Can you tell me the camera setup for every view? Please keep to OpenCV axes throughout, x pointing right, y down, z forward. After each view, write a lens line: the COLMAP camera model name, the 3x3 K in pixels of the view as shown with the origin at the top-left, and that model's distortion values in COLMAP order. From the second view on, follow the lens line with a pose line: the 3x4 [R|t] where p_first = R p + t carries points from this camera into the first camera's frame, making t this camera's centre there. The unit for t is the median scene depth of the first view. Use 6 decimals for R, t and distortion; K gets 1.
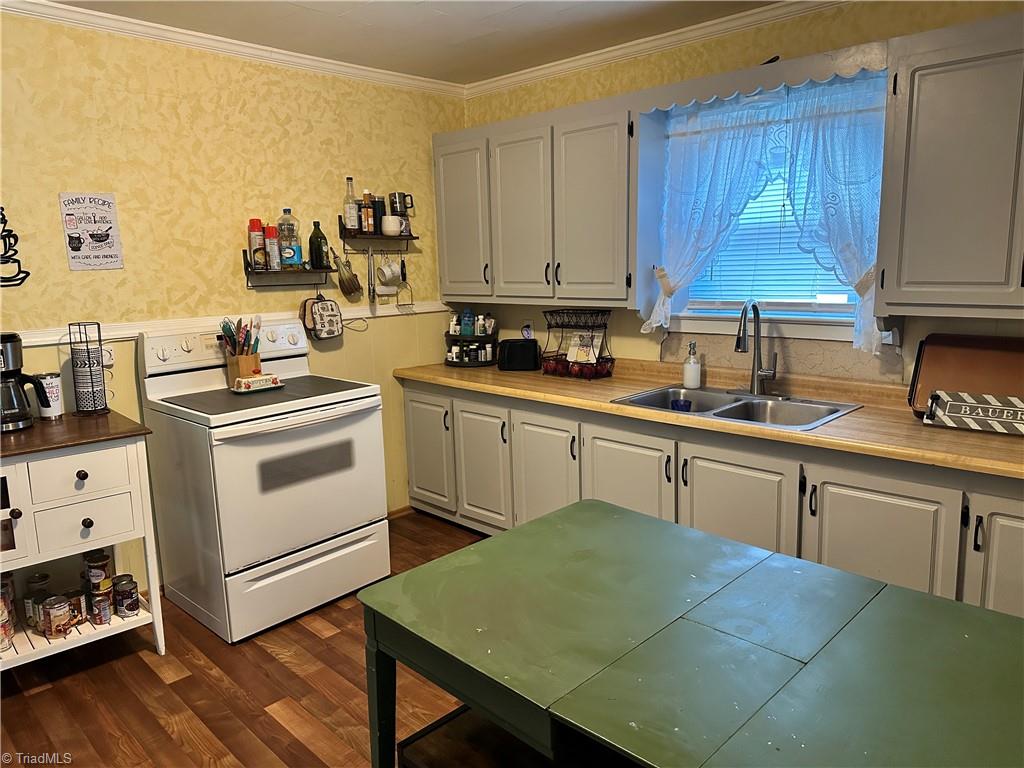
lens RADIAL K [[721.2, 0, 507.1], [0, 721.2, 381.9], [0, 0, 1]] dist [-0.001681, -0.012326]
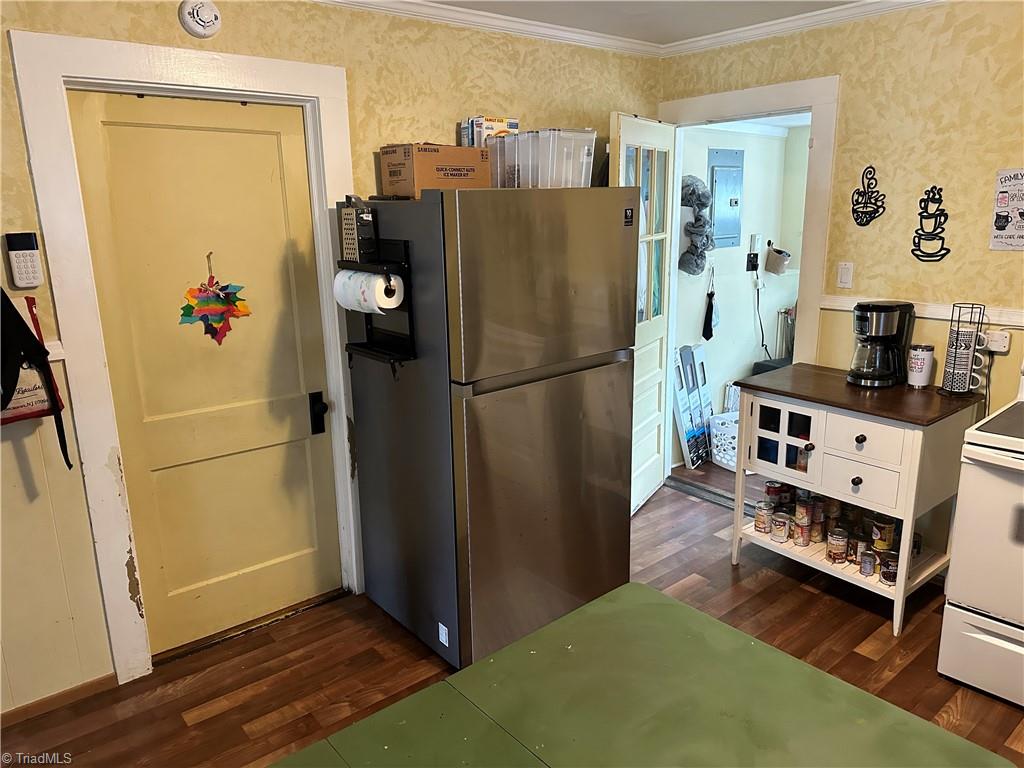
lens RADIAL K [[721.2, 0, 515.7], [0, 721.2, 381.6], [0, 0, 1]] dist [-0.001681, -0.012326]
pose [[-0.096784, 0.254388, -0.962247, 0.467876], [-0.141914, 0.953381, 0.266318, -0.160953], [0.985136, 0.162331, -0.056171, 0.471095]]
